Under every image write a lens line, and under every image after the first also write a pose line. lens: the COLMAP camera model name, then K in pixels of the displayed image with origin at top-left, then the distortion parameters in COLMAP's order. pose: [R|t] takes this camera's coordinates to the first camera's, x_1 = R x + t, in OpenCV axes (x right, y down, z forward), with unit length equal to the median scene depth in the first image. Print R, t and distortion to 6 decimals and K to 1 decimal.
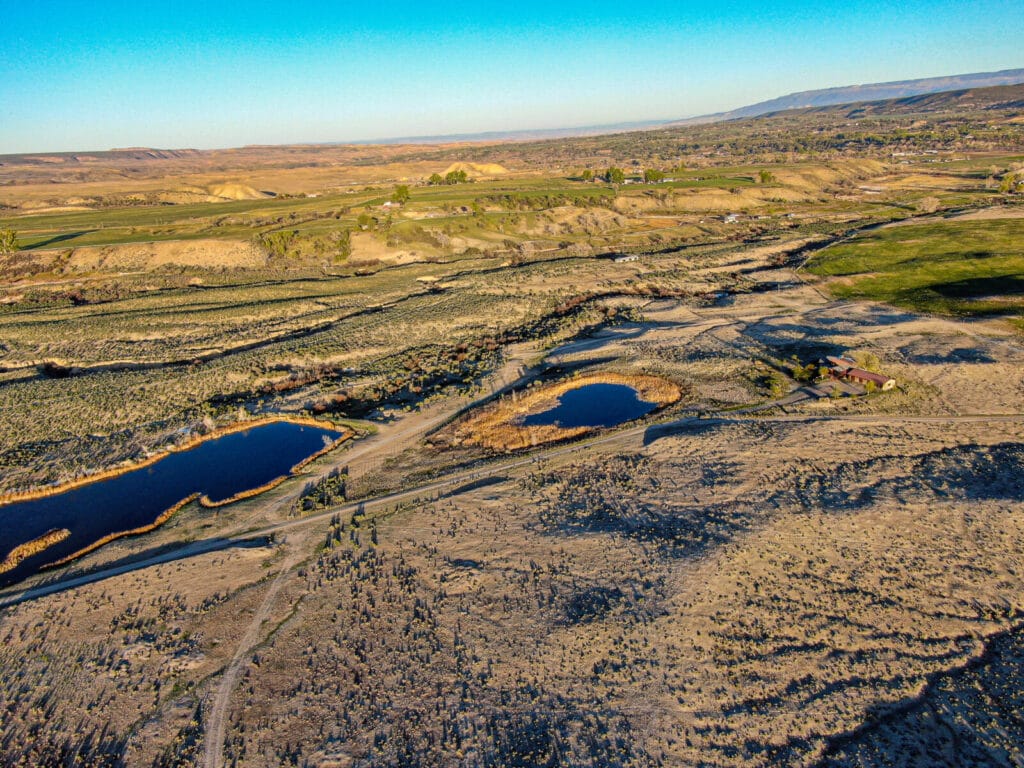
lens RADIAL K [[737.0, 0, 515.1], [0, 737.0, 378.5], [0, 0, 1]] dist [-0.019248, 0.004912]
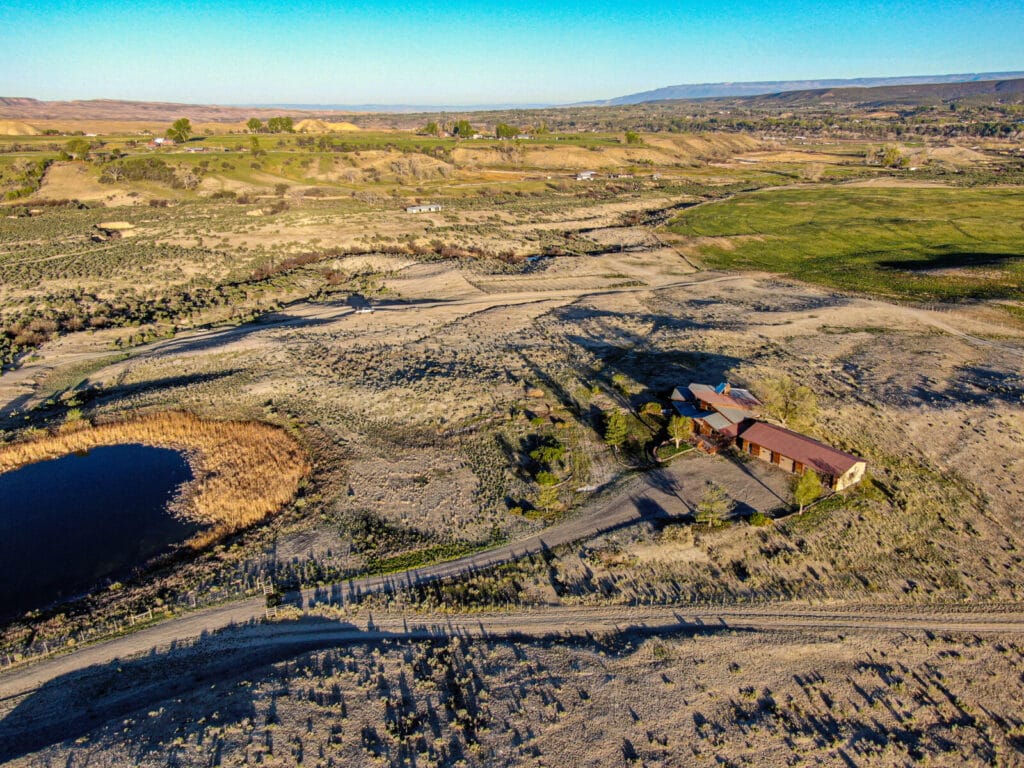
lens RADIAL K [[737.0, 0, 515.1], [0, 737.0, 378.5], [0, 0, 1]] dist [-0.019248, 0.004912]
pose [[0.986980, 0.009090, 0.160587, 0.138544], [-0.013325, 0.999591, 0.025314, -0.022393], [-0.160292, -0.027124, 0.986697, 0.323365]]
